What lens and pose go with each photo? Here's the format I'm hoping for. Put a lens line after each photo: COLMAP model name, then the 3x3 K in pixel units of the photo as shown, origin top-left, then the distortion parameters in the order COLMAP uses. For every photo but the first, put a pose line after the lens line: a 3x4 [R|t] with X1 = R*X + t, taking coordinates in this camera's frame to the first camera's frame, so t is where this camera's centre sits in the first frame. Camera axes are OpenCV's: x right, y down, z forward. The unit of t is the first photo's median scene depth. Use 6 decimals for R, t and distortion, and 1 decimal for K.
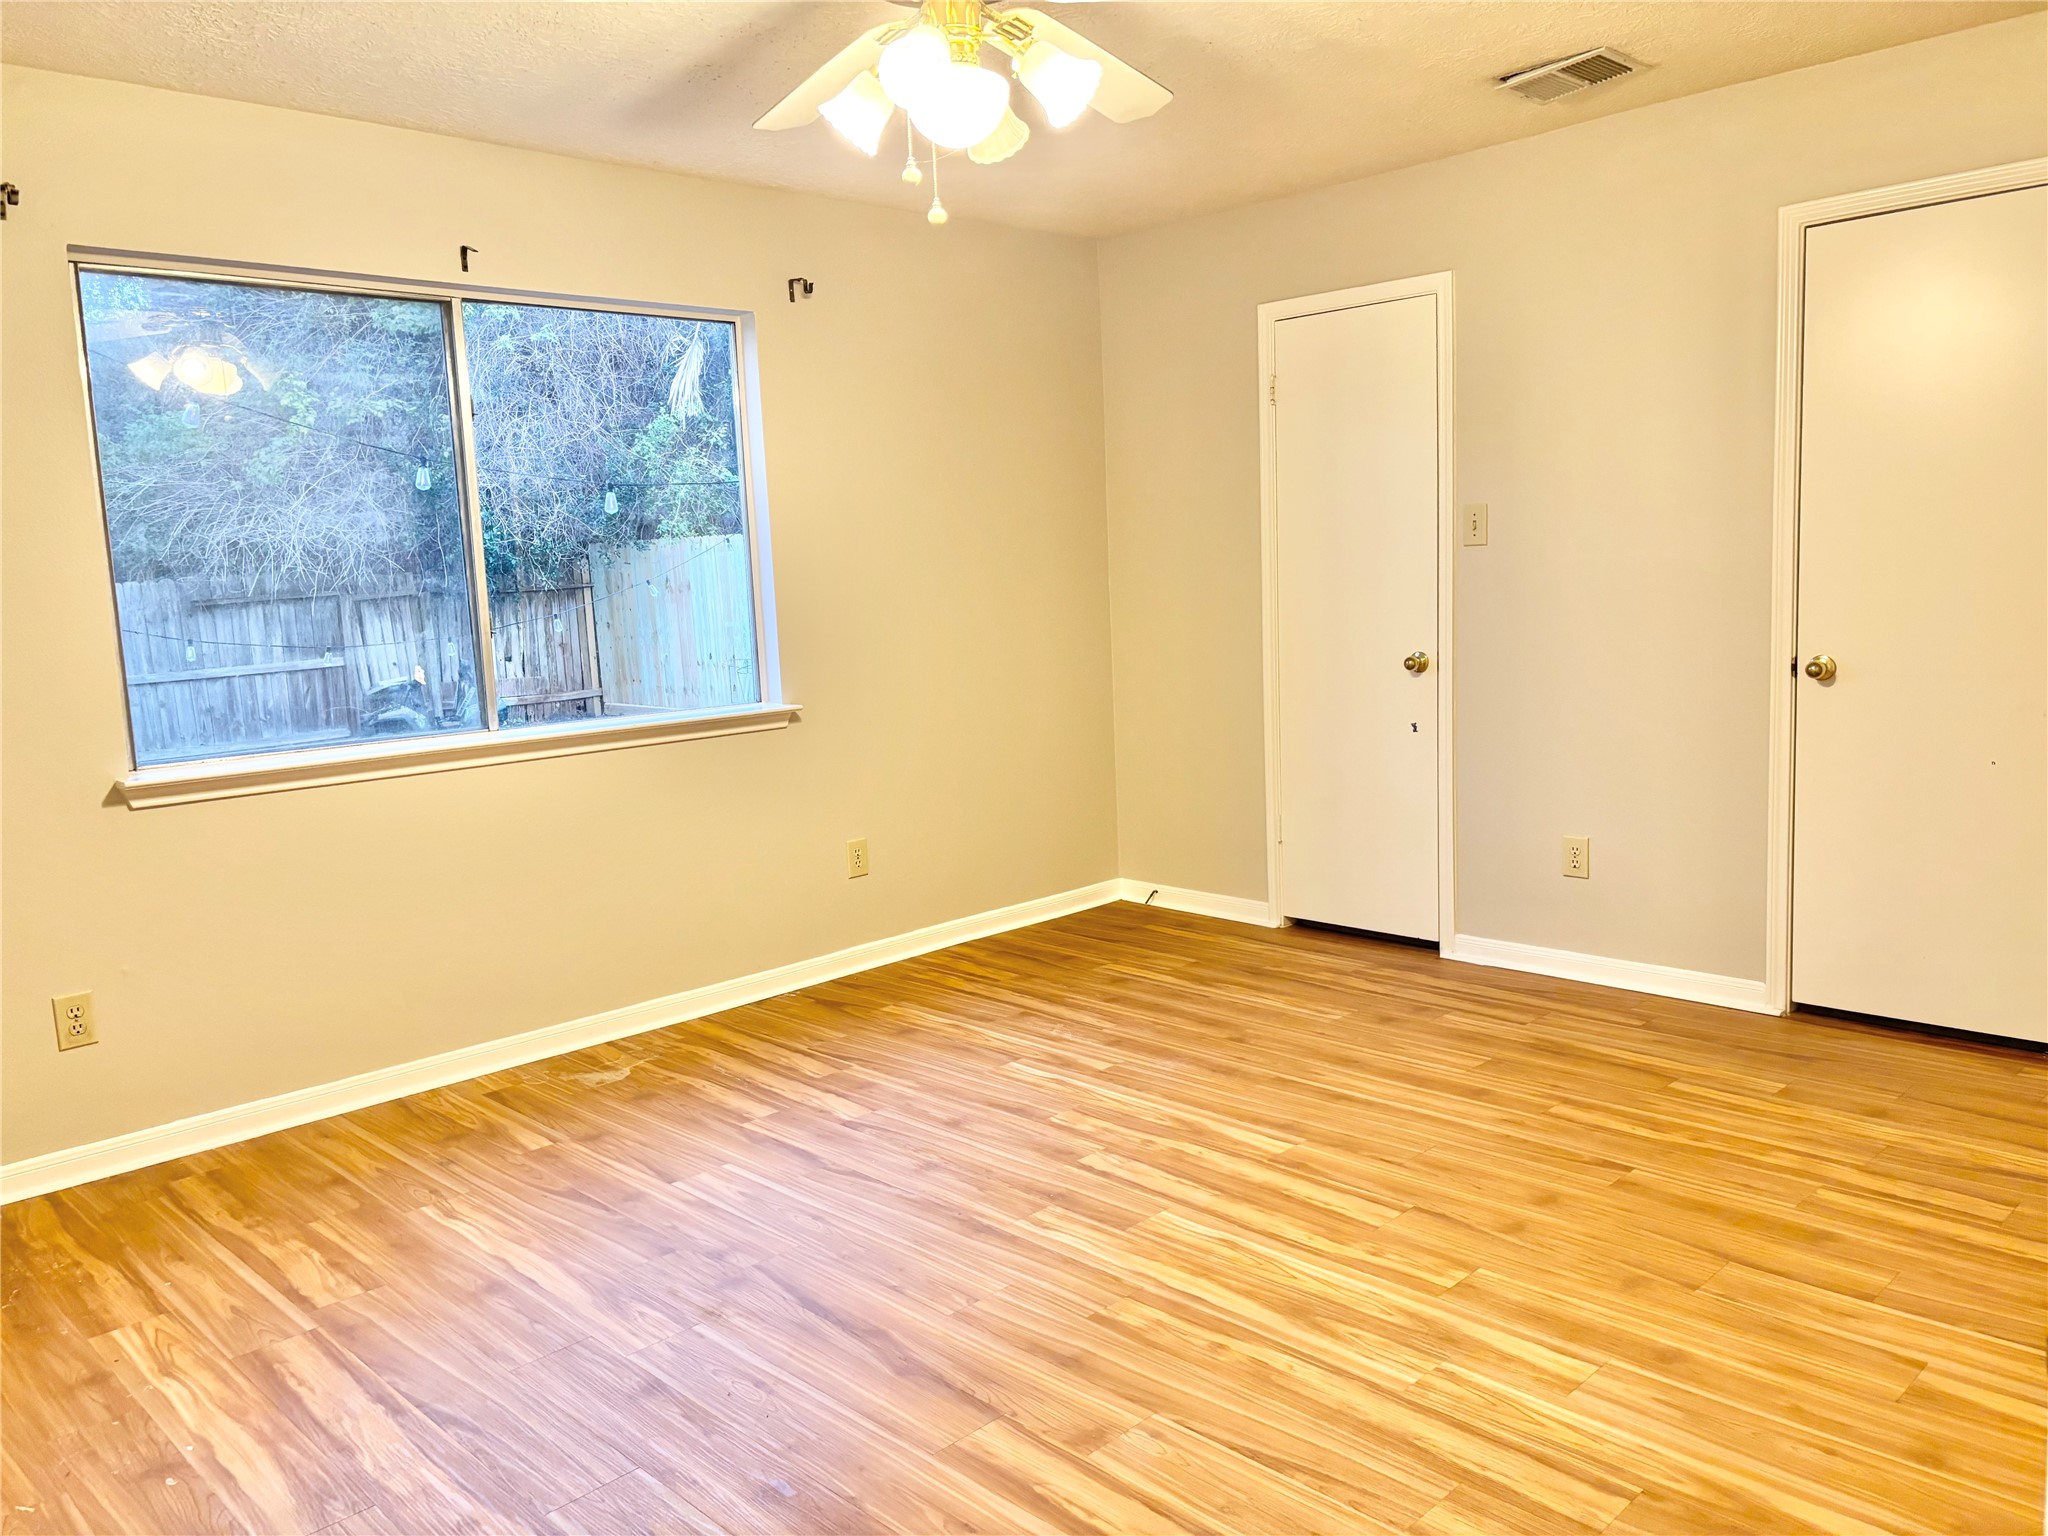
lens RADIAL K [[1538.7, 0, 1026.0], [0, 1538.7, 764.3], [0, 0, 1]] dist [0.050233, -0.049093]
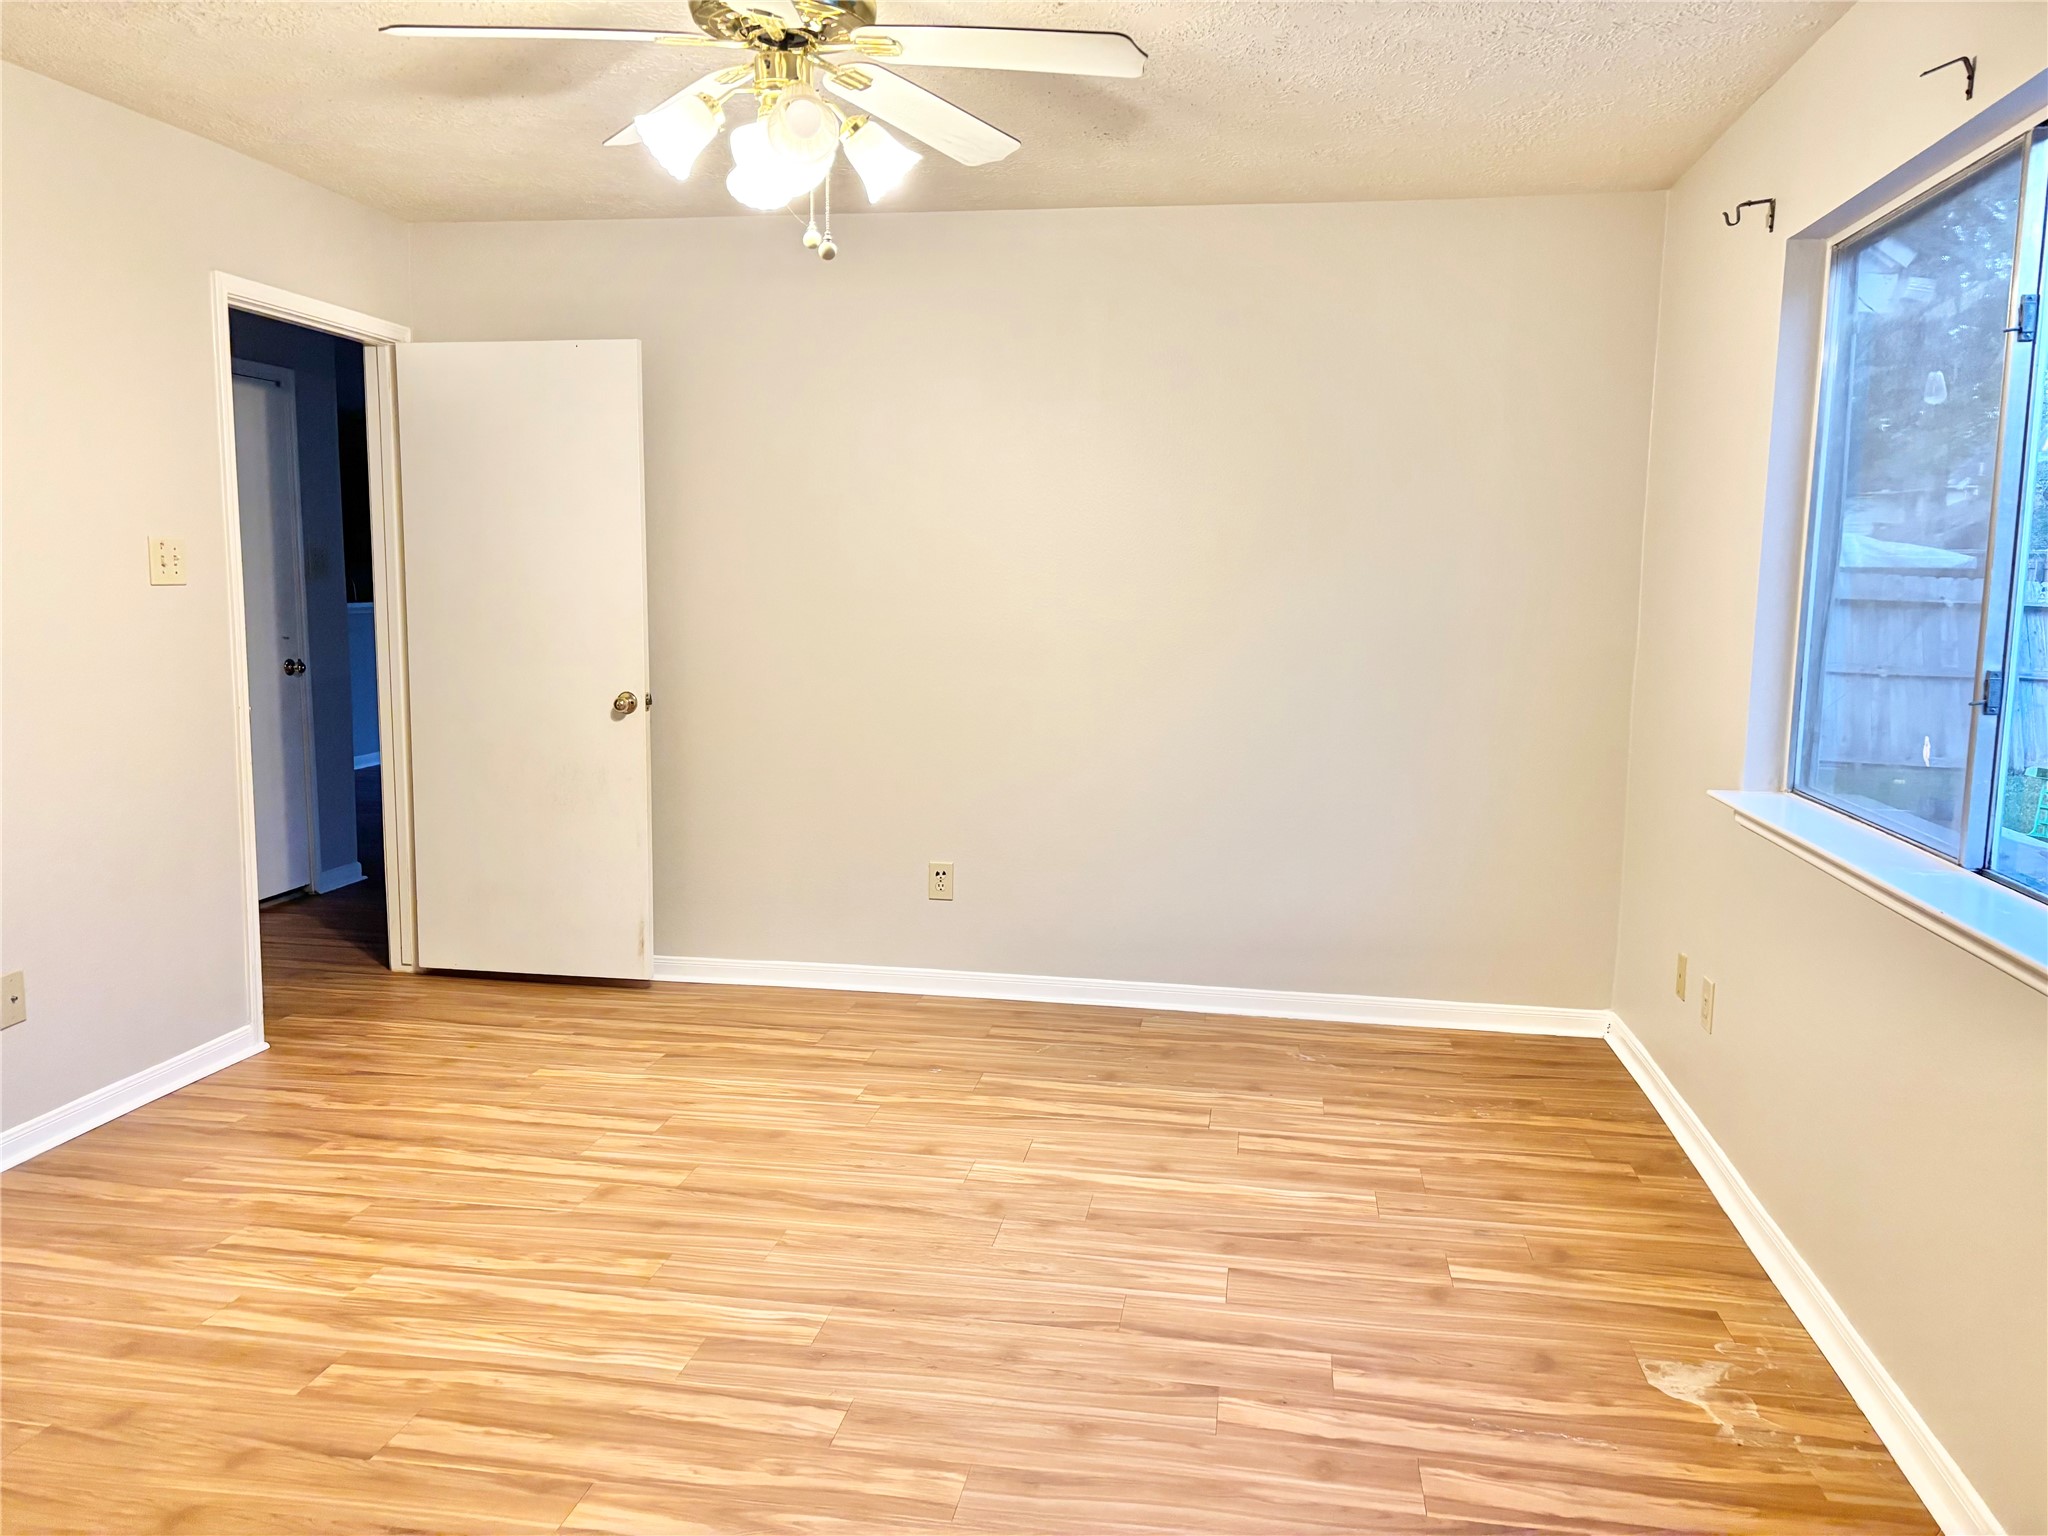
lens RADIAL K [[1538.7, 0, 1021.7], [0, 1538.7, 770.4], [0, 0, 1]] dist [0.050233, -0.049093]
pose [[-0.804048, 0.109856, -0.584327, 0.409975], [-0.055971, 0.964433, 0.258334, -0.267241], [0.591924, 0.240419, -0.769302, 1.723439]]
